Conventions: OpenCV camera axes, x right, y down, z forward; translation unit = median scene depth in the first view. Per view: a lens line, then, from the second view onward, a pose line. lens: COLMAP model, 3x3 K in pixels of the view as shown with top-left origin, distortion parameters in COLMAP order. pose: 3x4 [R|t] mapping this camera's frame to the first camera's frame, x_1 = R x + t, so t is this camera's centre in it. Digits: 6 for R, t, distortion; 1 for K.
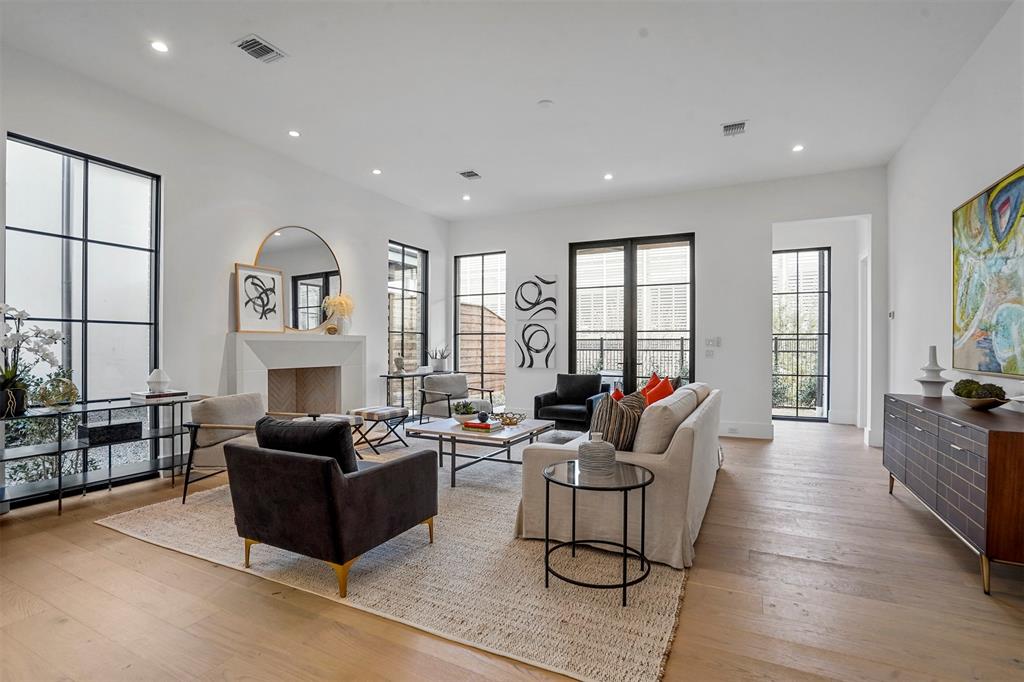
lens RADIAL K [[475.9, 0, 512.3], [0, 475.9, 349.6], [0, 0, 1]] dist [-0.050518, 0.012667]
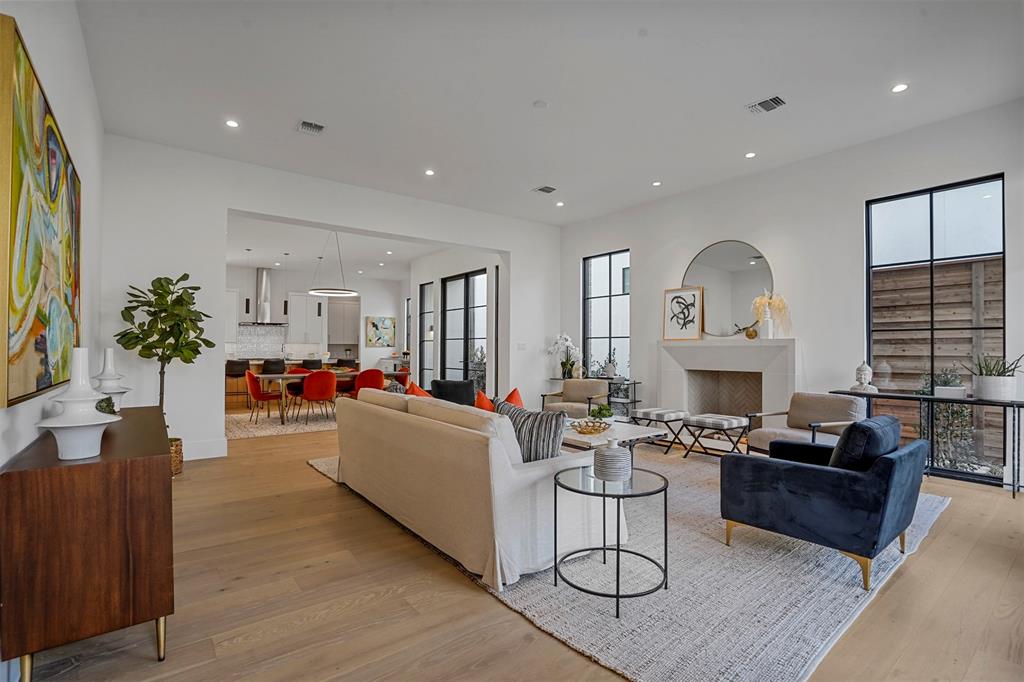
lens RADIAL K [[475.9, 0, 510.8], [0, 475.9, 346.1], [0, 0, 1]] dist [-0.050518, 0.012667]
pose [[-0.429382, -0.008023, -0.903087, 0.780075], [-0.011669, 0.999926, -0.003335, -0.009965], [0.903048, 0.009107, -0.429444, 1.089144]]
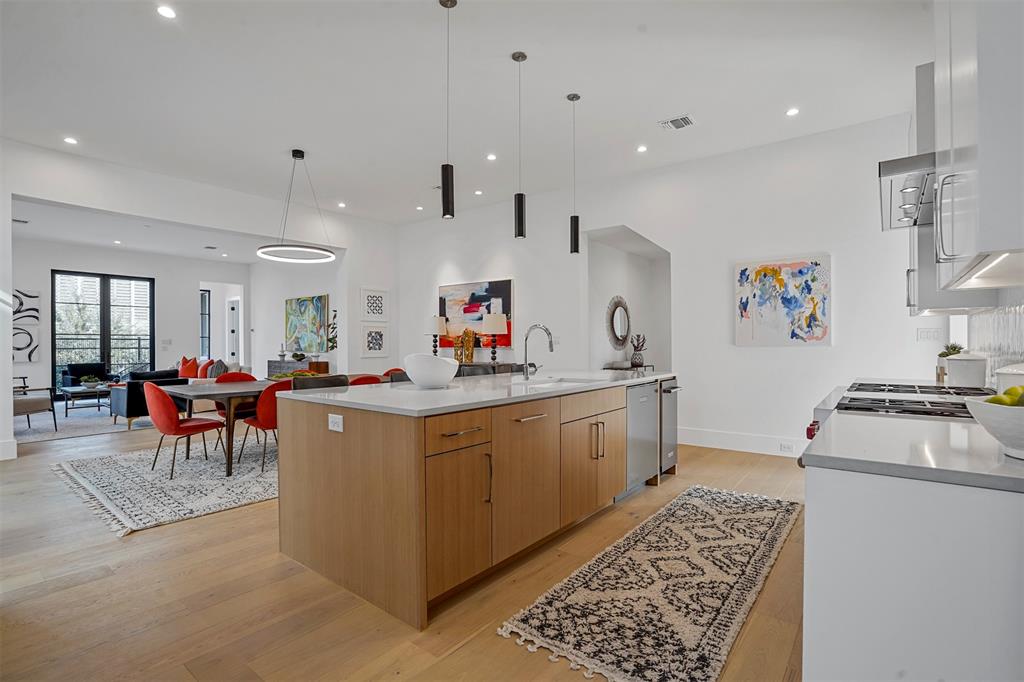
lens RADIAL K [[475.9, 0, 517.3], [0, 475.9, 346.3], [0, 0, 1]] dist [-0.050518, 0.012667]
pose [[0.187560, -0.007079, 0.982228, -1.290777], [0.014057, 0.999891, 0.004522, 0.013148], [-0.982153, 0.012959, 0.187639, -0.778768]]
